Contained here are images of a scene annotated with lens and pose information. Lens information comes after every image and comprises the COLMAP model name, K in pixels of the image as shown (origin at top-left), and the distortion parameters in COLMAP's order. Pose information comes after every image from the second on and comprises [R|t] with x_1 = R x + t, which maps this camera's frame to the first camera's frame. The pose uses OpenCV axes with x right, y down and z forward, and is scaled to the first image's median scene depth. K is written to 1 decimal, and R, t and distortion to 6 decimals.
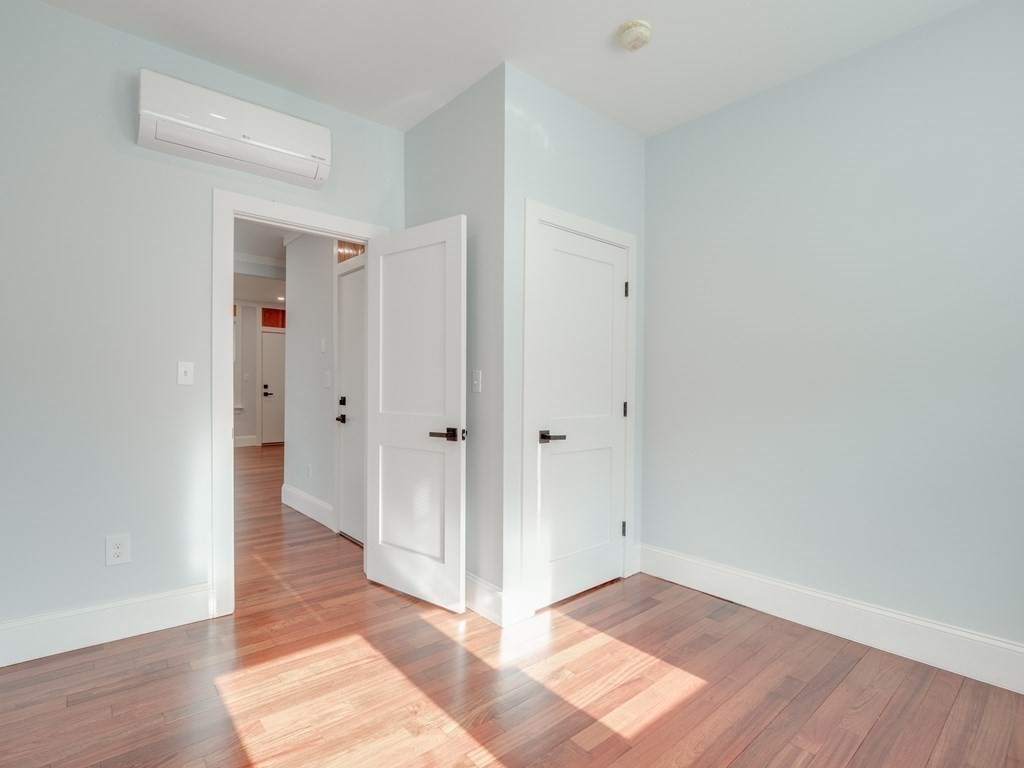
lens RADIAL K [[504.5, 0, 511.5], [0, 504.5, 391.4], [0, 0, 1]] dist [-0.001406, -0.000862]
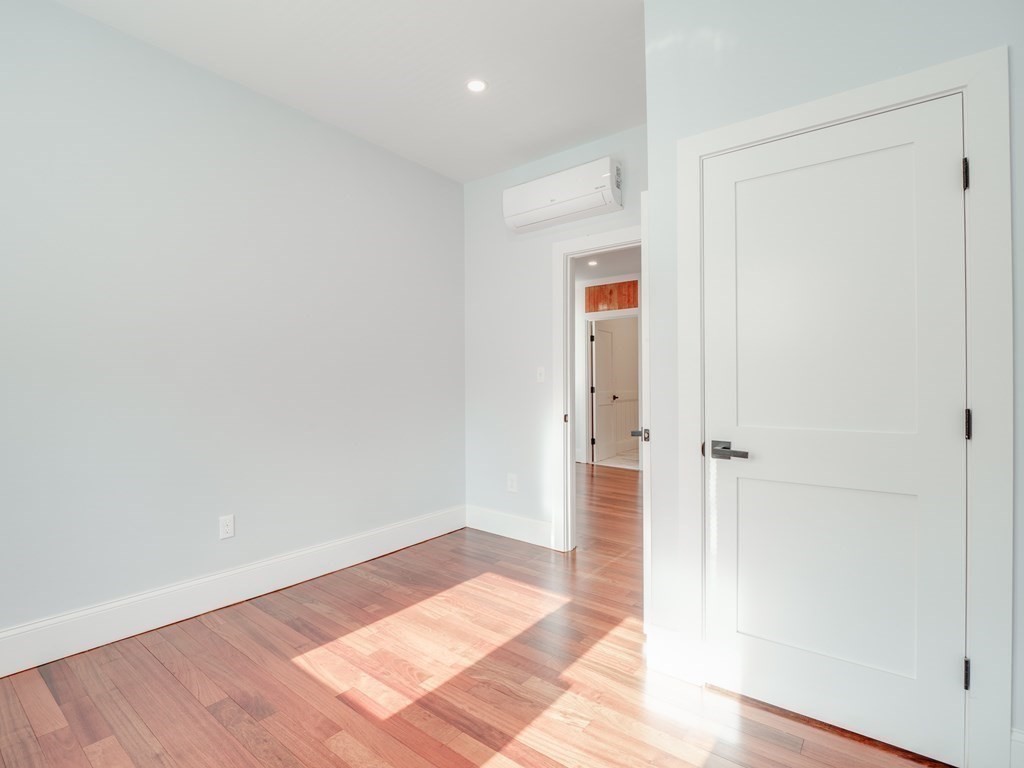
lens RADIAL K [[505.6, 0, 512.0], [0, 505.6, 384.0], [0, 0, 1]] dist [-0.000617, 0.000471]
pose [[0.202046, -0.008056, -0.979343, 0.762164], [-0.005433, 0.999942, -0.009347, 0.005178], [0.979361, 0.007209, 0.201990, 0.602463]]
